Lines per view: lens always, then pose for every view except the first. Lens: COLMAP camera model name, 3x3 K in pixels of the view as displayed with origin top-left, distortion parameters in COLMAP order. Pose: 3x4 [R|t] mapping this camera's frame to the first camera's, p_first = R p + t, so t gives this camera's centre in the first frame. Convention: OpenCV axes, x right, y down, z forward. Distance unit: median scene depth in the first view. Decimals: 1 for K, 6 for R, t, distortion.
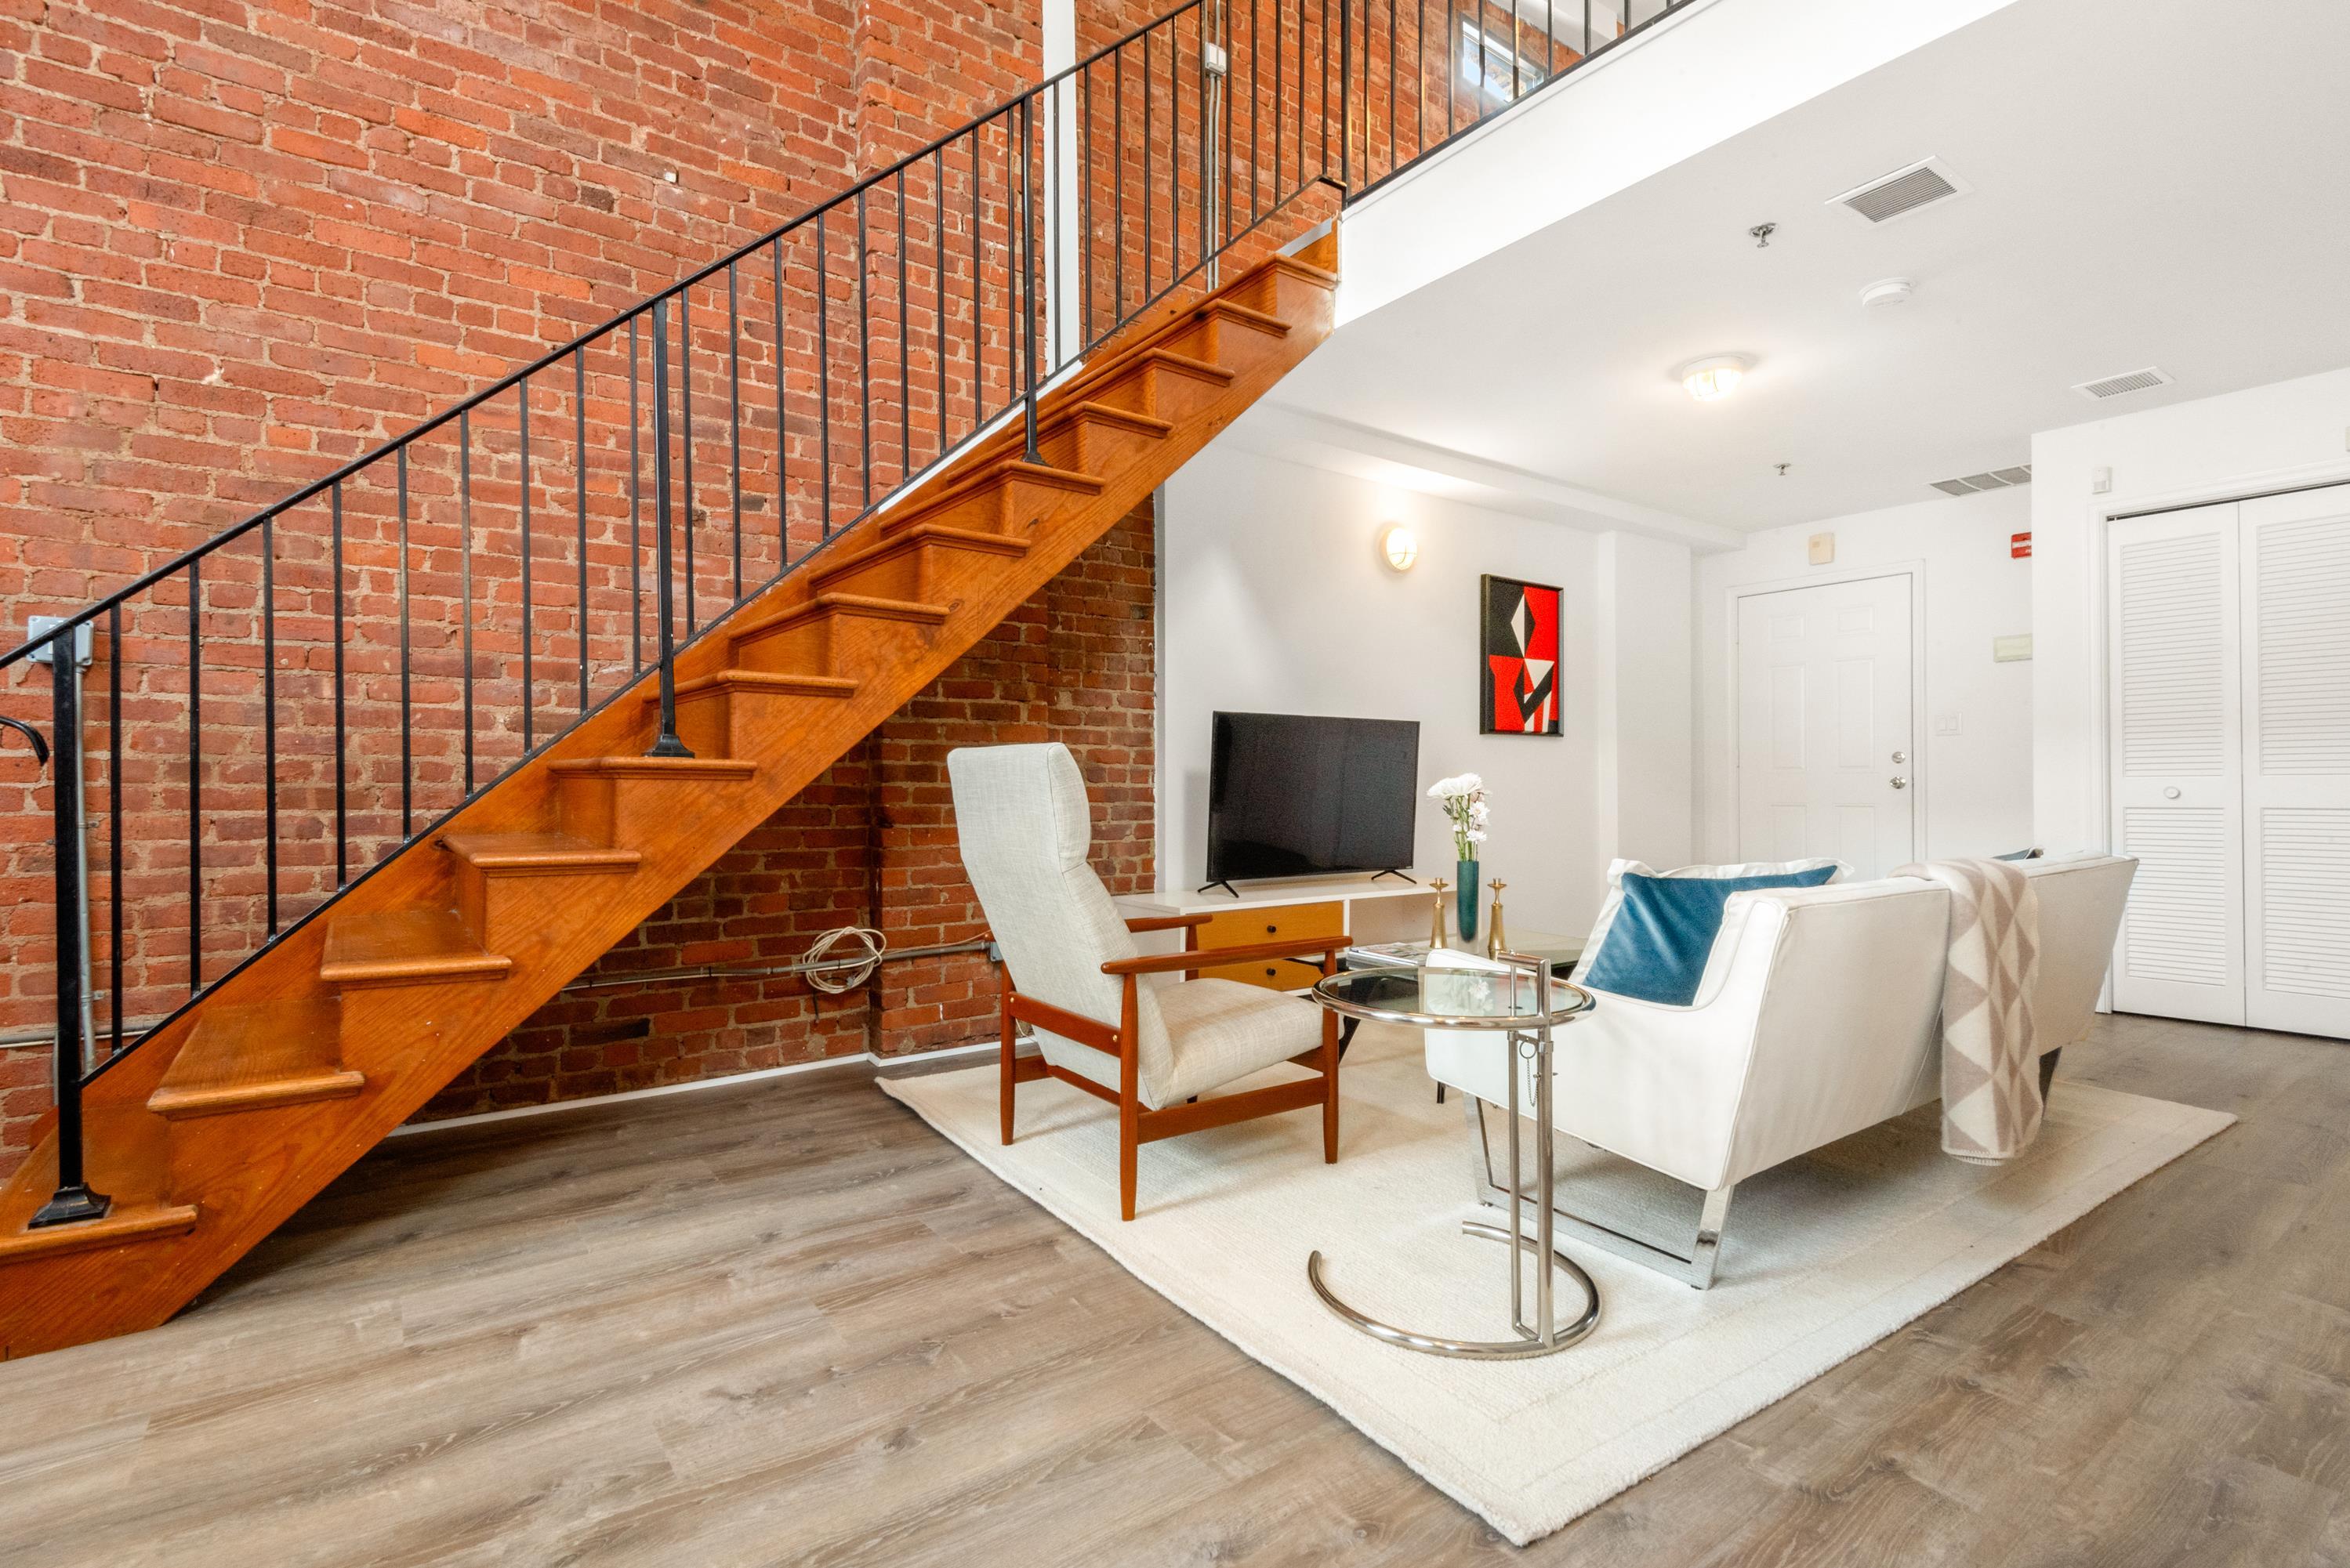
lens RADIAL K [[1083.2, 0, 1171.0], [0, 1083.2, 791.6], [0, 0, 1]] dist [0.043132, -0.022697]
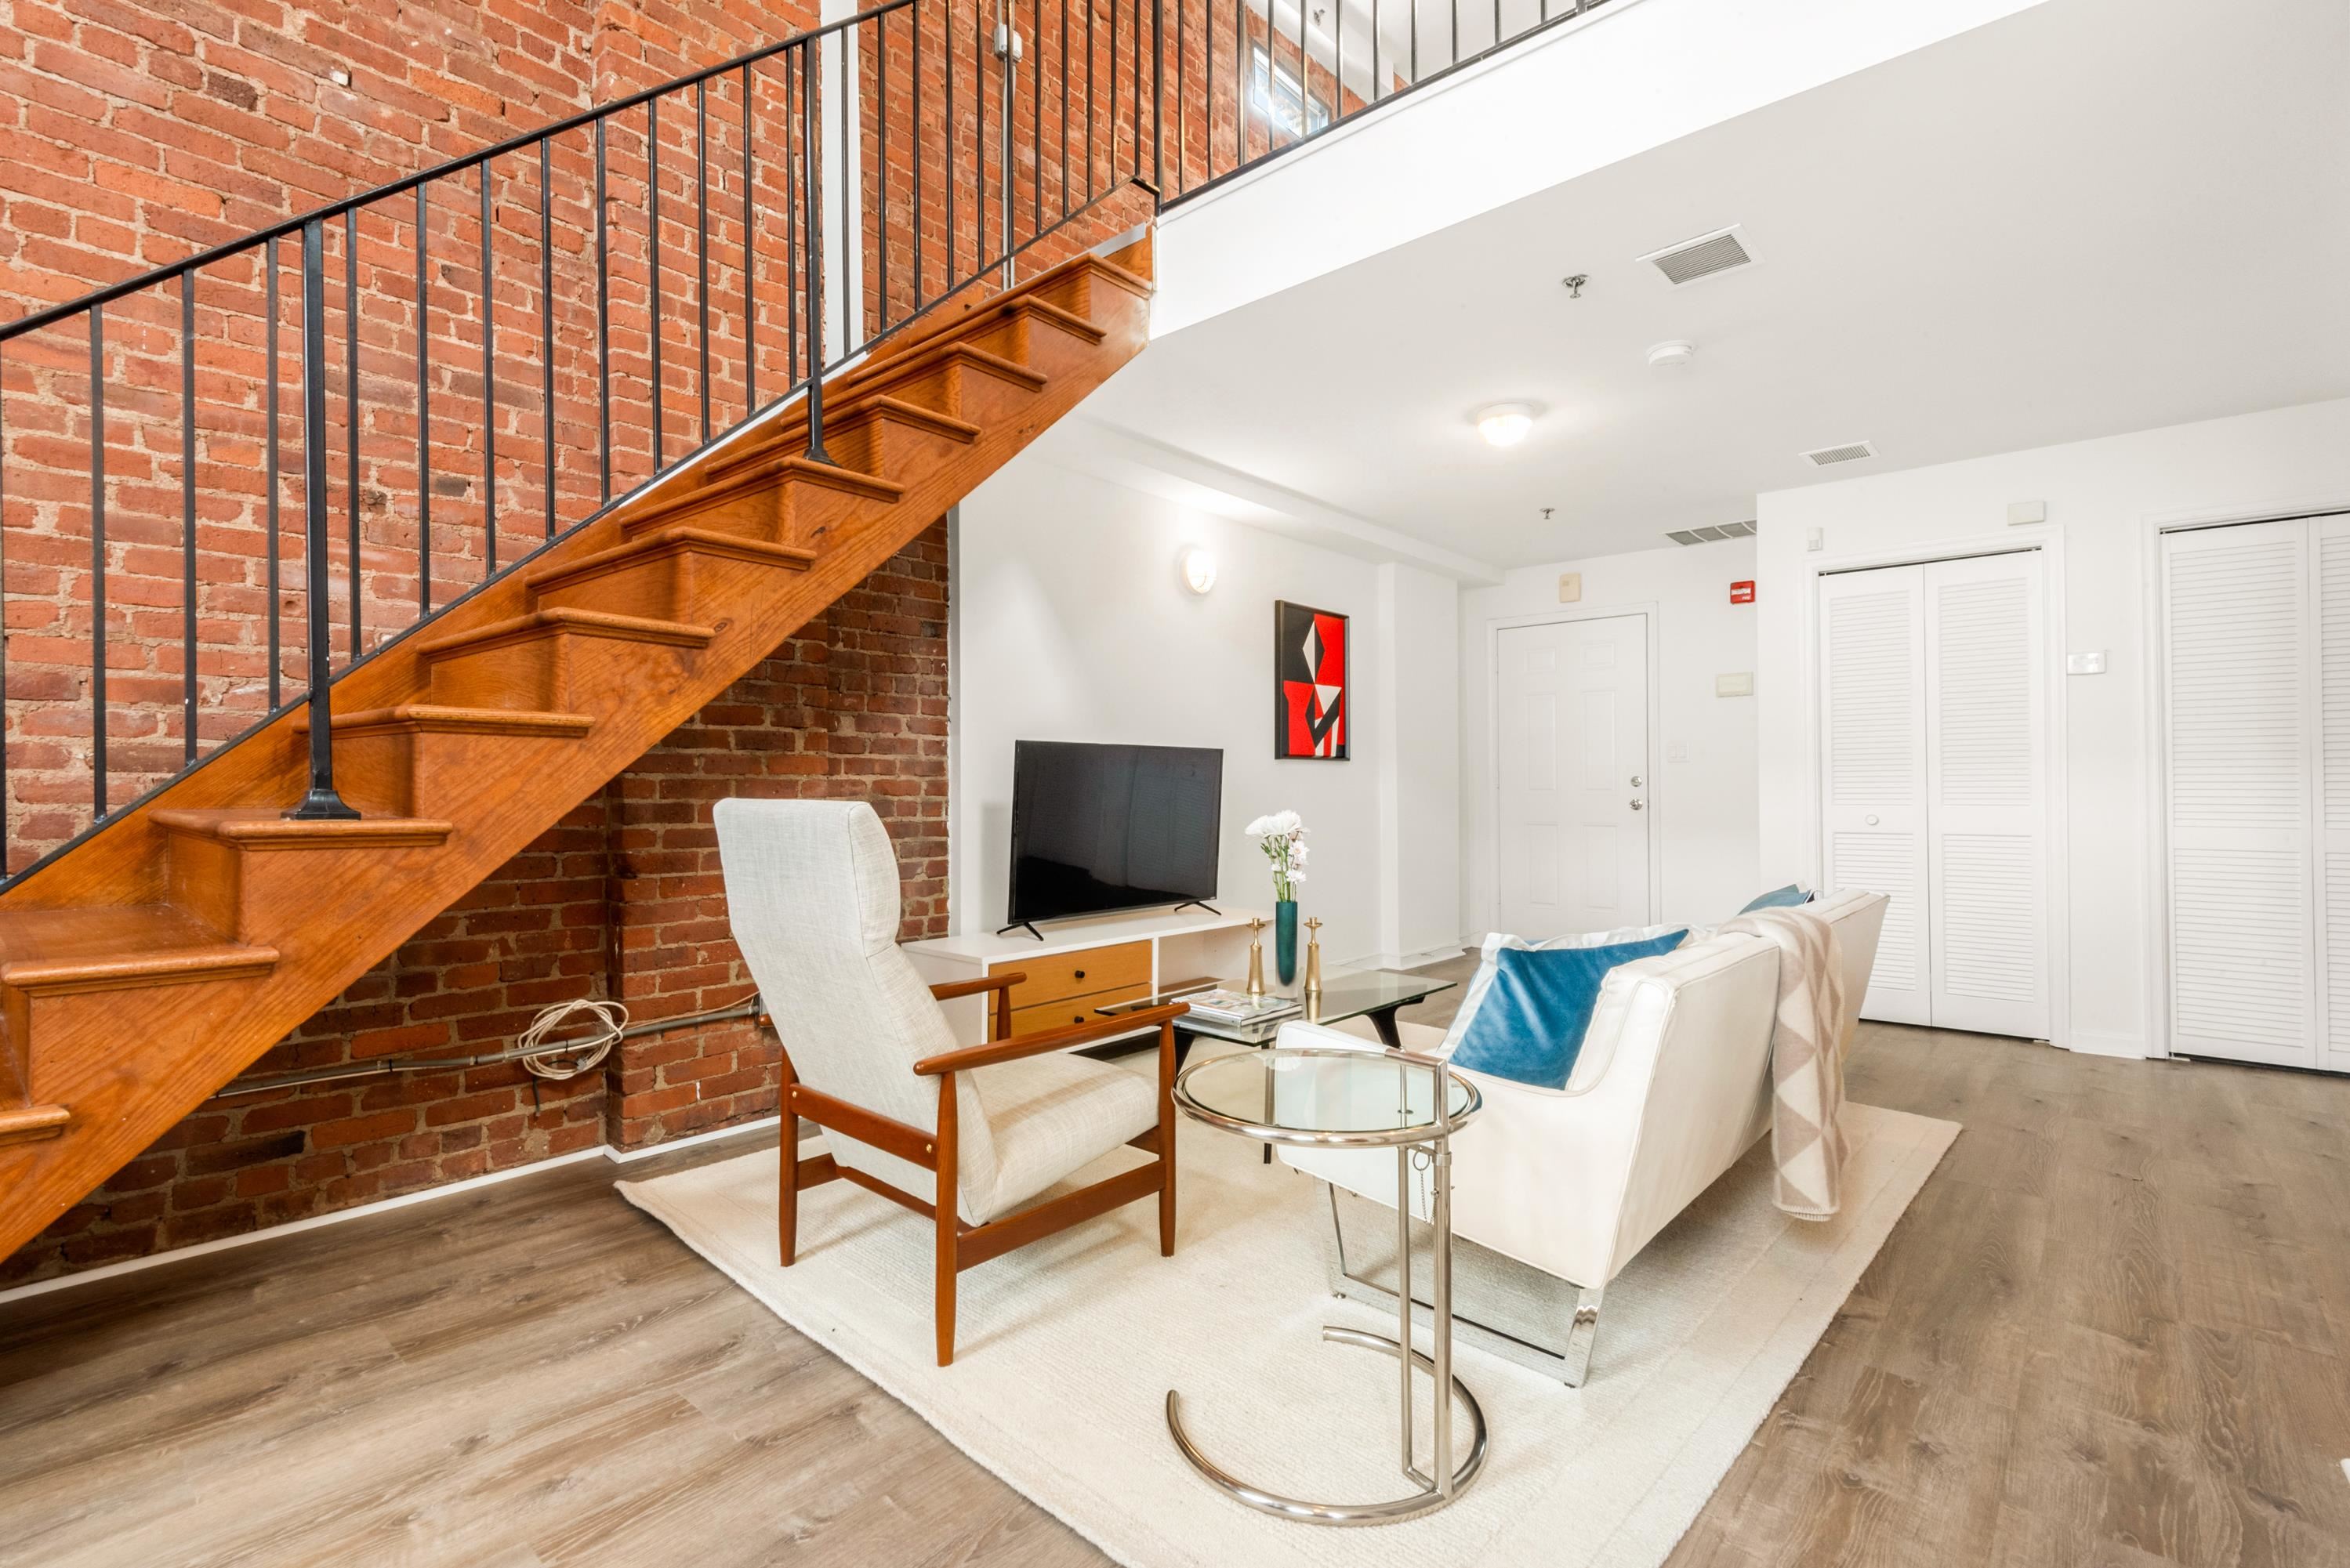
lens RADIAL K [[1070.7, 0, 1179.5], [0, 1070.7, 788.5], [0, 0, 1]] dist [0.035856, -0.024385]
pose [[0.975672, -0.001711, 0.219228, -0.029716], [0.003065, 0.999978, -0.005834, -0.032041], [-0.219213, 0.006364, 0.975656, 0.091544]]
